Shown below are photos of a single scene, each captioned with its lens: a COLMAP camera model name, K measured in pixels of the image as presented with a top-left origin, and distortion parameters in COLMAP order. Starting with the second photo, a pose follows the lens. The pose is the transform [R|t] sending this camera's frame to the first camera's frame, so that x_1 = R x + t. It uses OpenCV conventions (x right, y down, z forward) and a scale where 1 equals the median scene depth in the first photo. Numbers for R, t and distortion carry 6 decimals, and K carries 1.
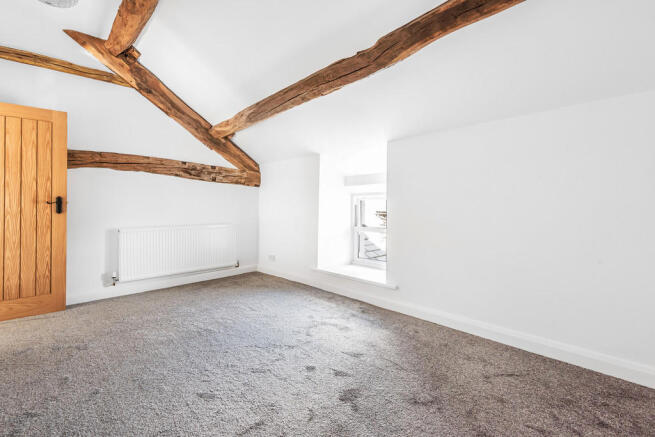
lens RADIAL K [[300.6, 0, 331.2], [0, 300.6, 202.1], [0, 0, 1]] dist [0.002739, -0.000679]
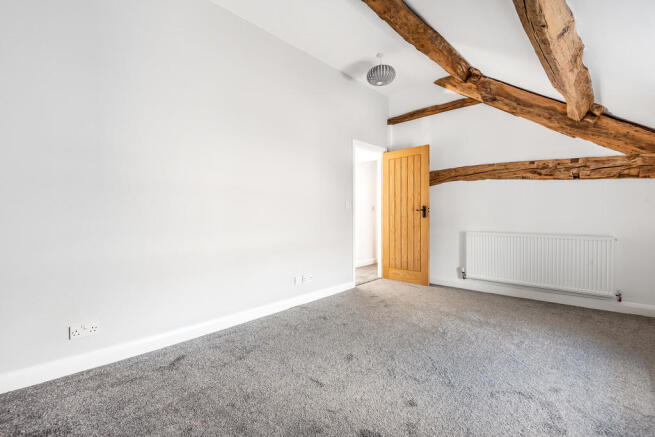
lens RADIAL K [[300.6, 0, 328.0], [0, 300.6, 220.0], [0, 0, 1]] dist [0.002739, -0.000679]
pose [[0.043181, 0.023830, -0.998783, 0.418490], [0.023867, 0.999406, 0.024877, 0.002133], [0.998782, -0.024912, 0.042587, 0.404475]]
